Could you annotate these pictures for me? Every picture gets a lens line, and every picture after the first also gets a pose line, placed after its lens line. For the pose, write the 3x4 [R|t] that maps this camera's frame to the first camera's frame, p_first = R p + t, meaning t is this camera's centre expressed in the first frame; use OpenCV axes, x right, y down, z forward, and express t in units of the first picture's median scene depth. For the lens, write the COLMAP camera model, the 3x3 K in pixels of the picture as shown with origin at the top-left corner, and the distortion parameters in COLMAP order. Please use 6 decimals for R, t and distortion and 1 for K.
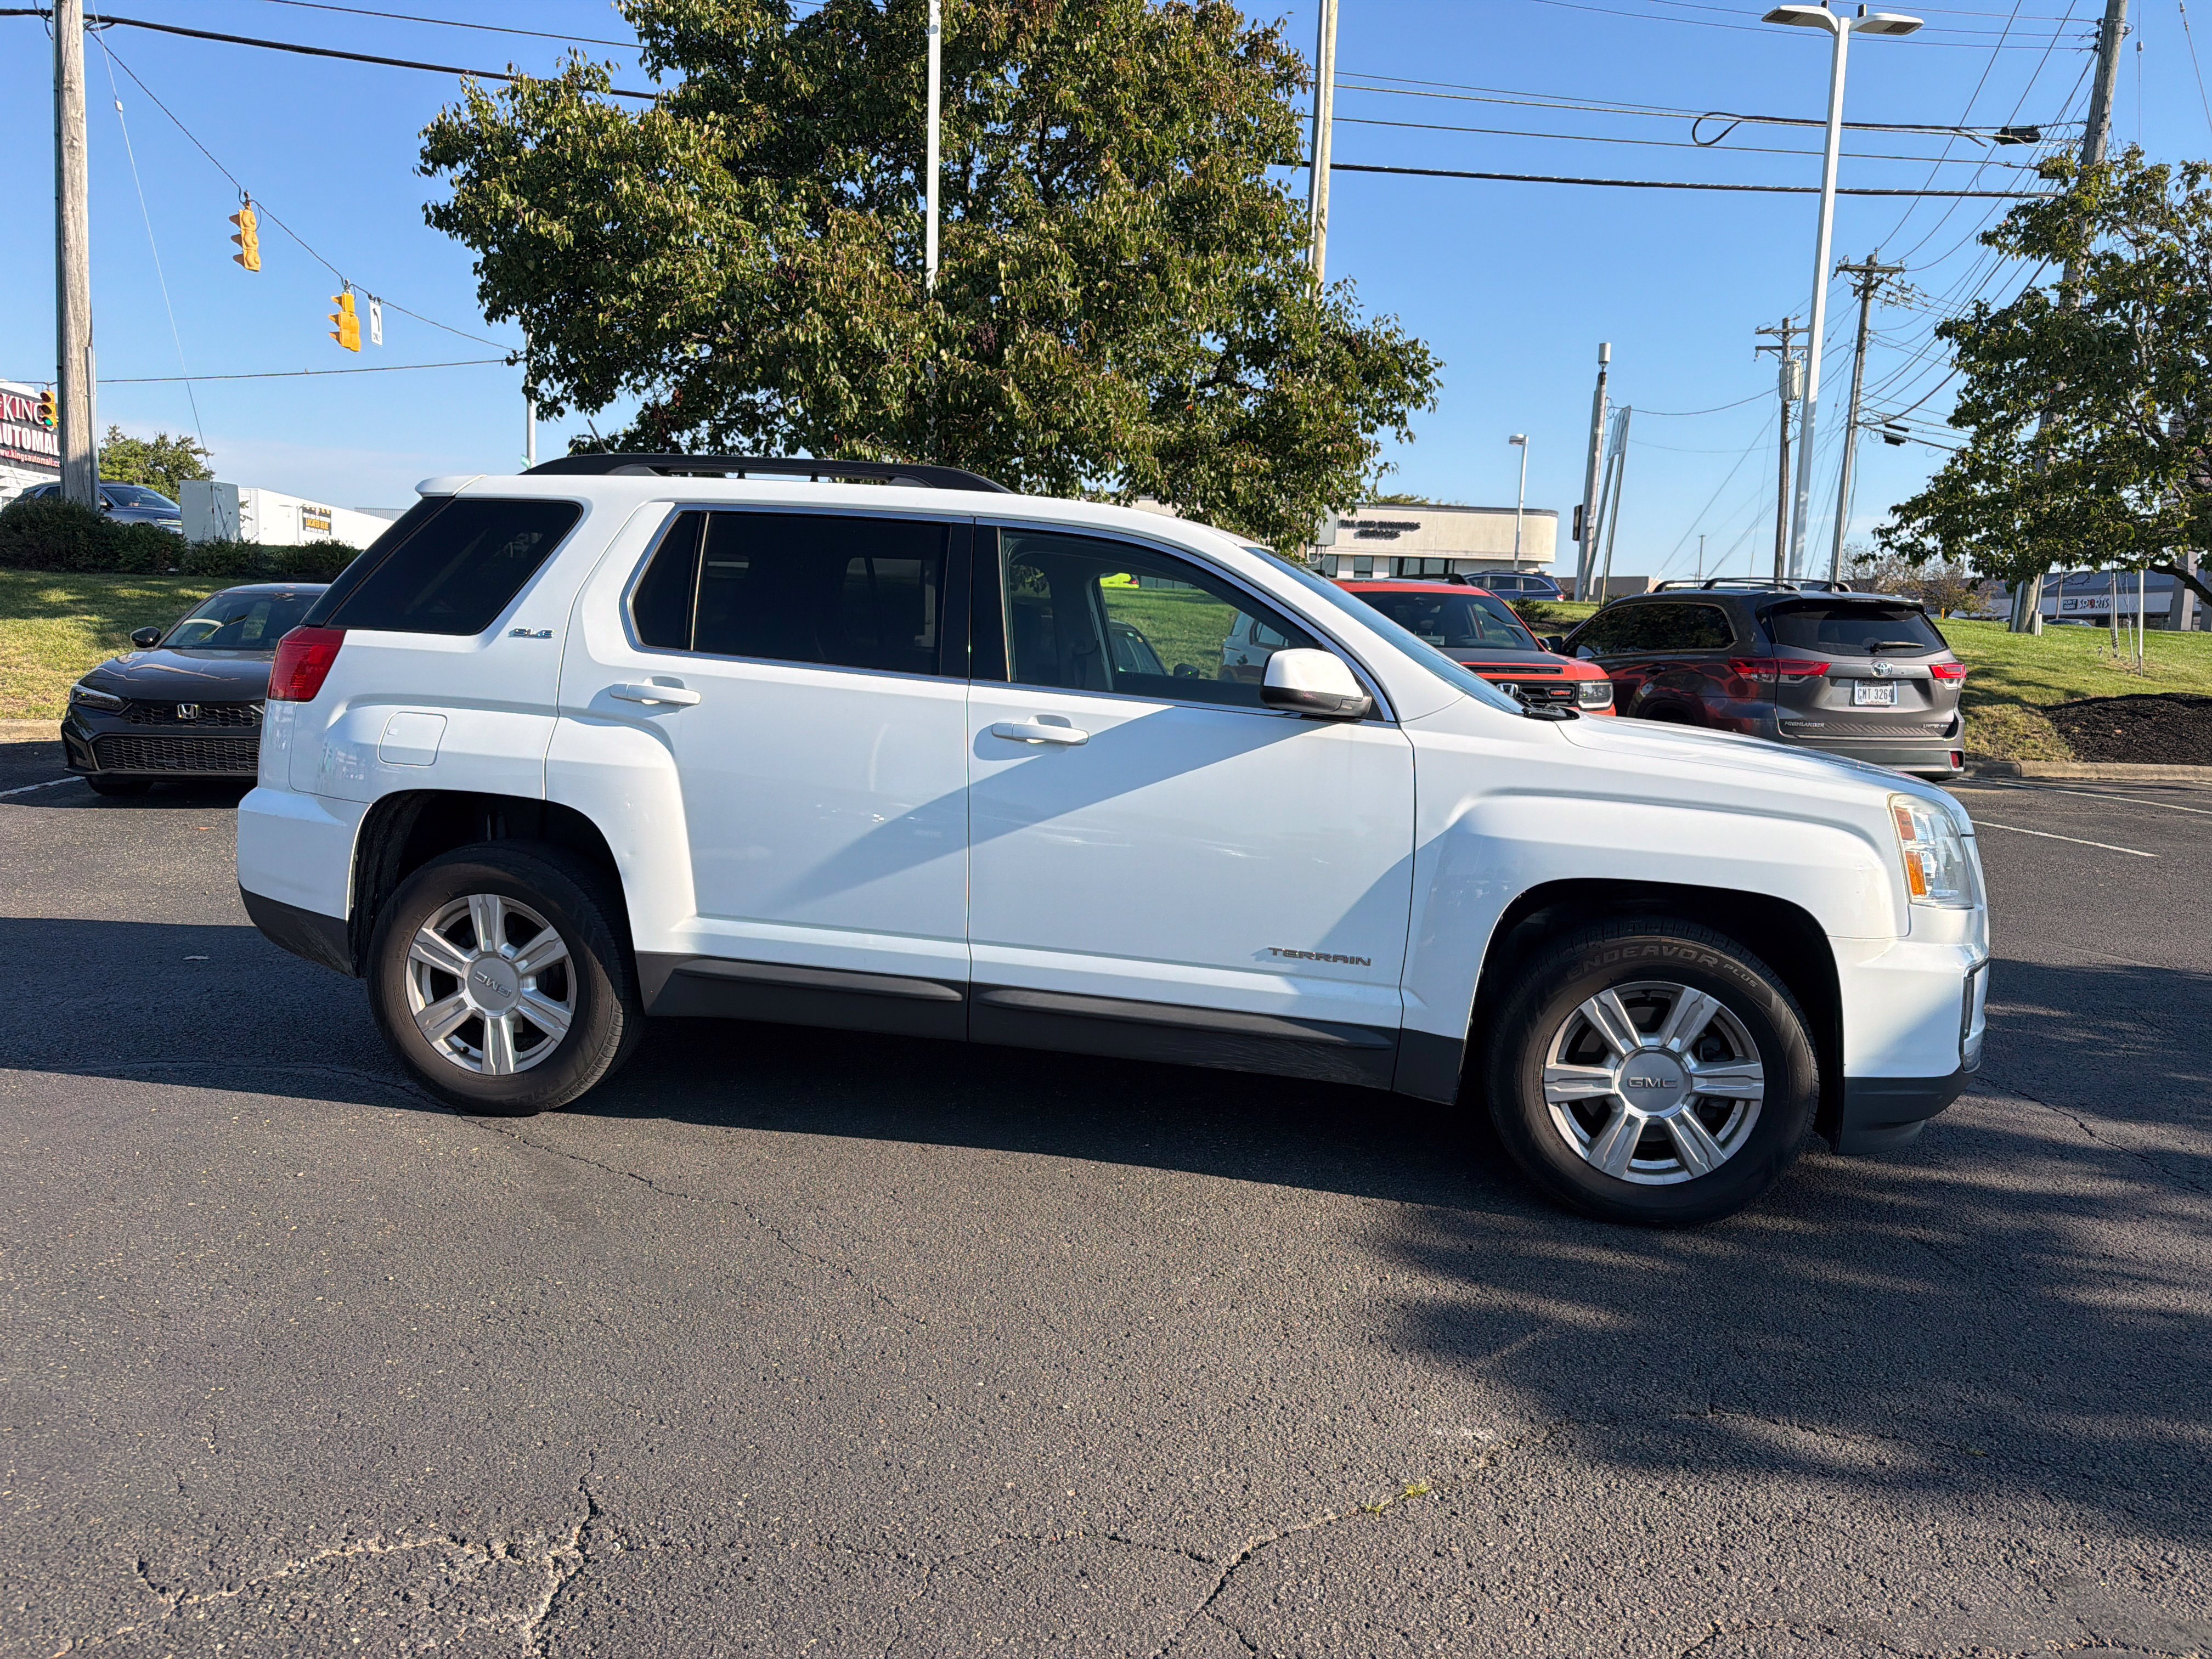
lens RADIAL K [[1562.6, 0, 1110.4], [0, 1562.6, 823.4], [0, 0, 1]] dist [0.035304, -0.044056]
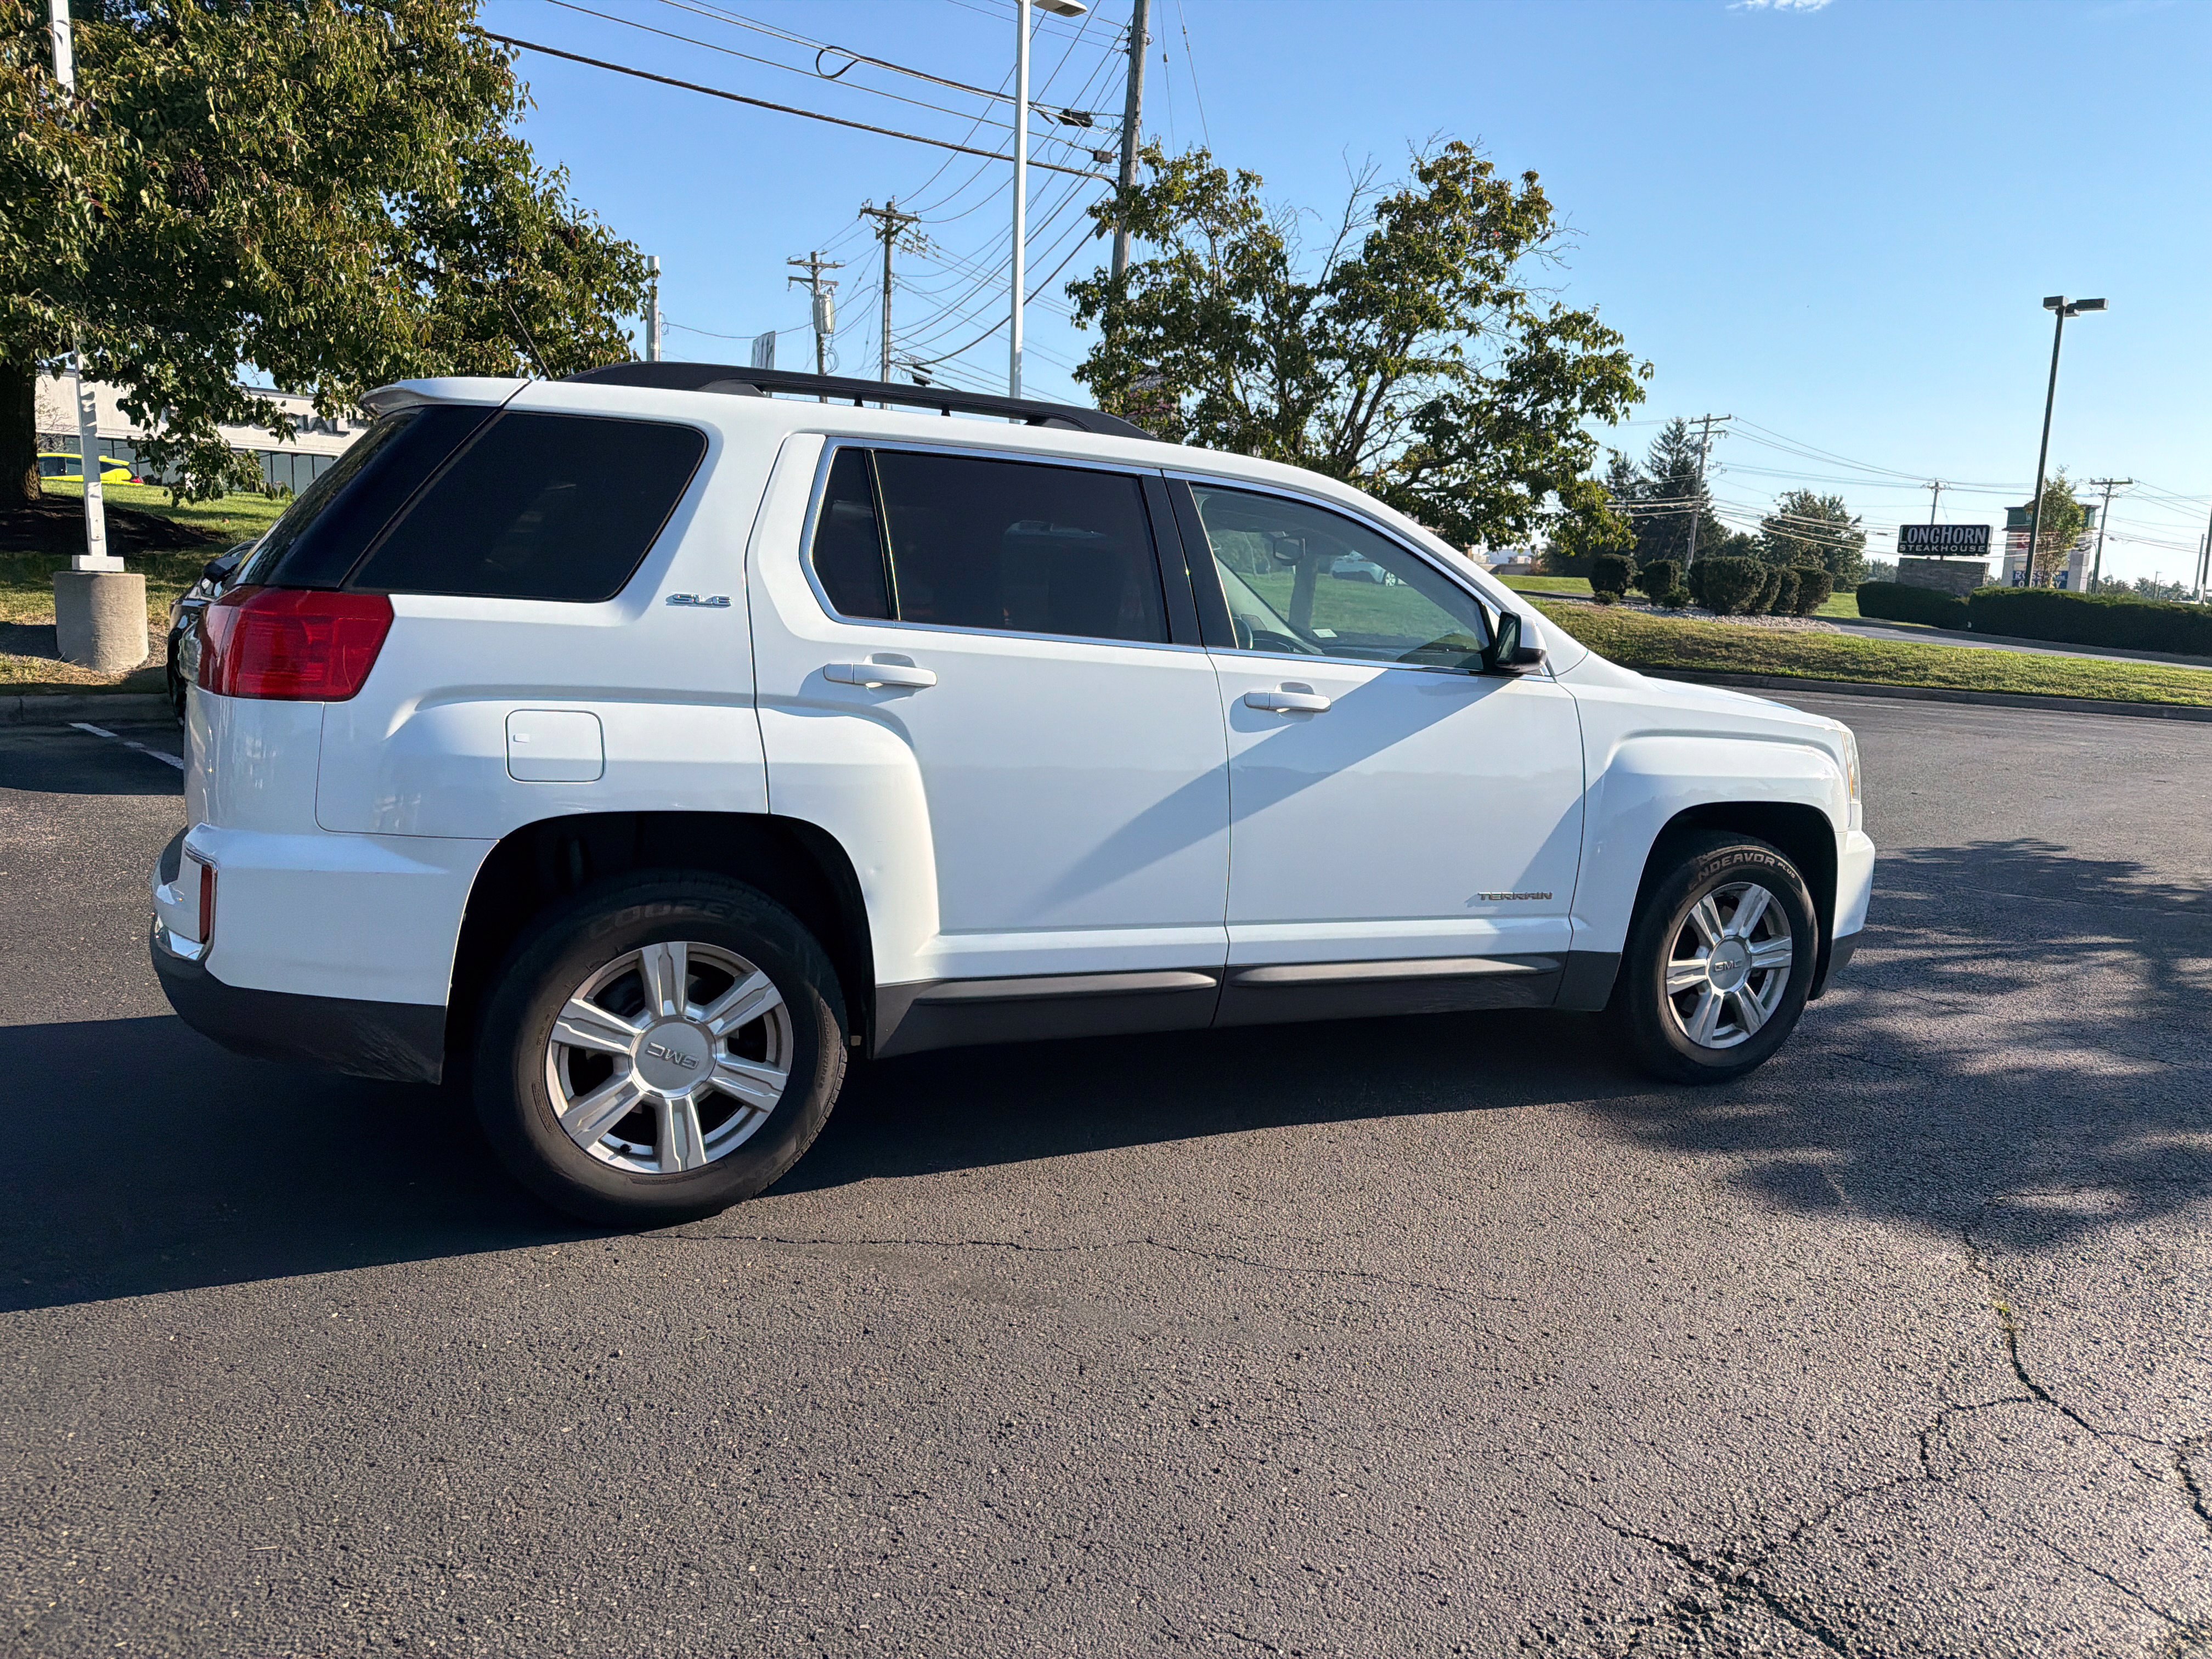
lens RADIAL K [[1562.6, 0, 1111.1], [0, 1562.6, 842.3], [0, 0, 1]] dist [0.035304, -0.044056]
pose [[0.812922, -0.097222, 0.574200, -0.653556], [0.060608, 0.994736, 0.082621, -0.053596], [-0.579210, -0.032363, 0.814535, 0.250833]]
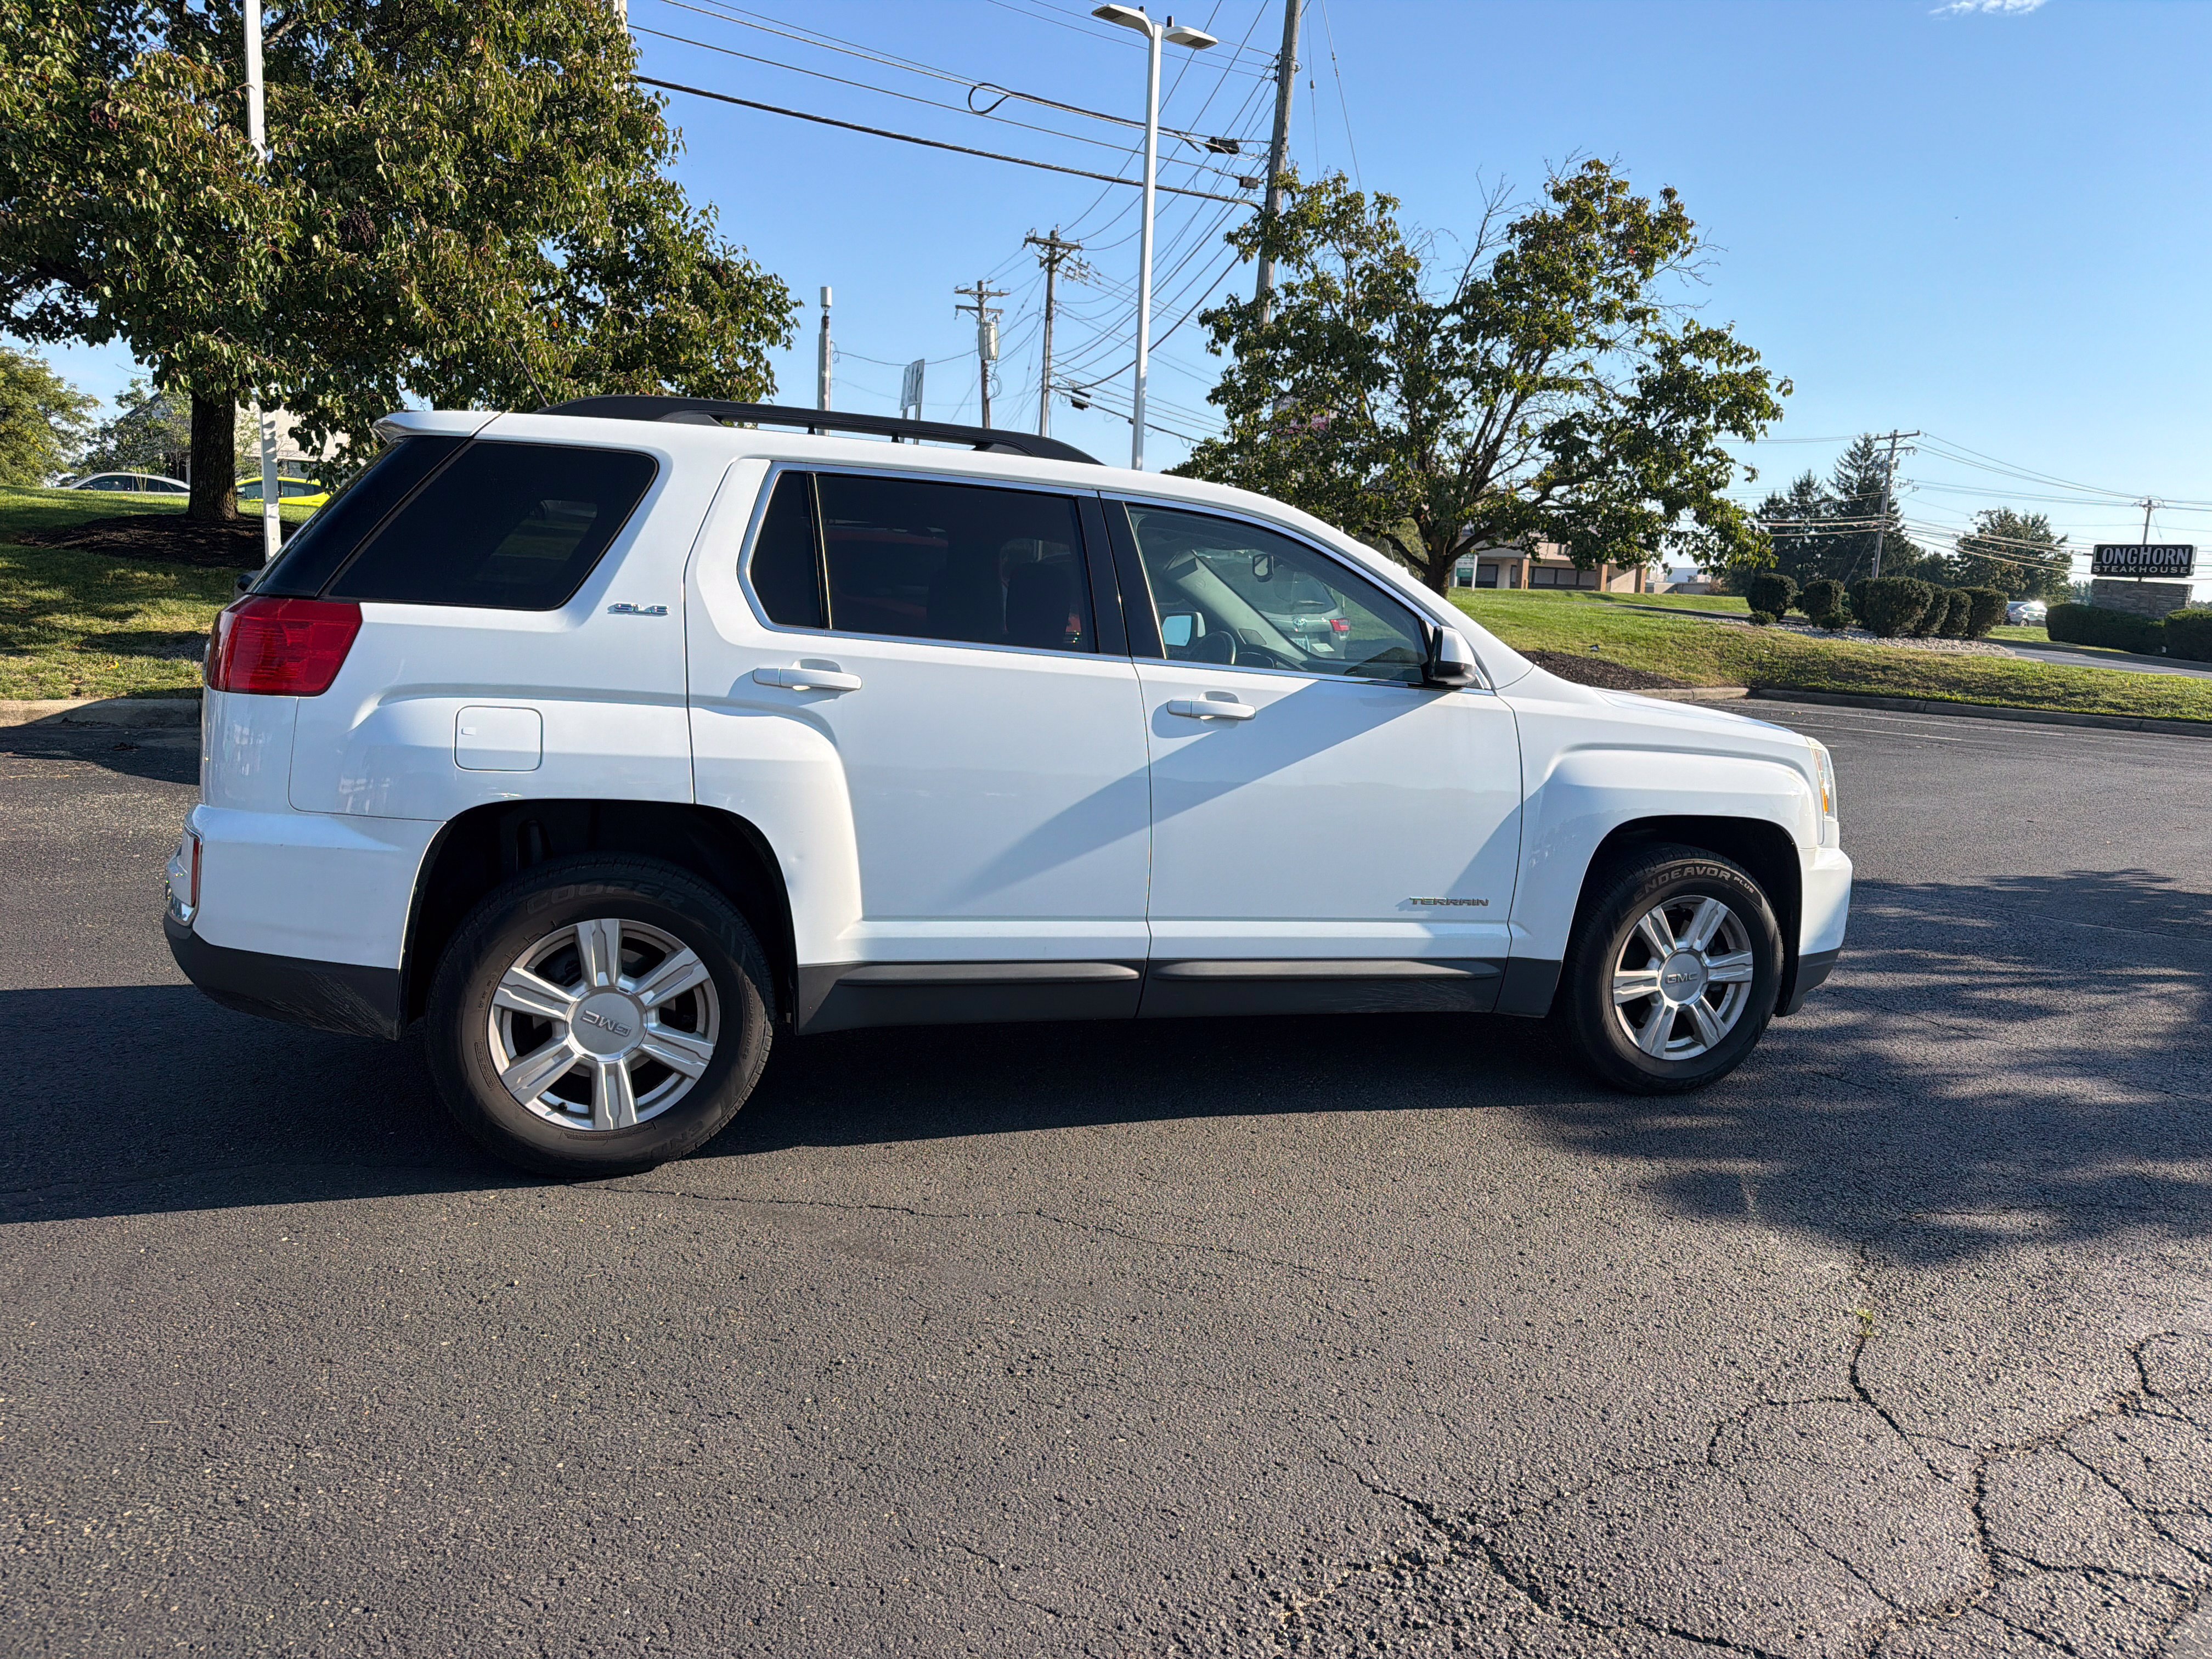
lens RADIAL K [[1562.6, 0, 1113.5], [0, 1562.6, 823.5], [0, 0, 1]] dist [0.035304, -0.044056]
pose [[0.869466, -0.067521, 0.489356, -0.565054], [0.047205, 0.997438, 0.053755, -0.038370], [-0.491731, -0.023638, 0.870426, 0.130758]]
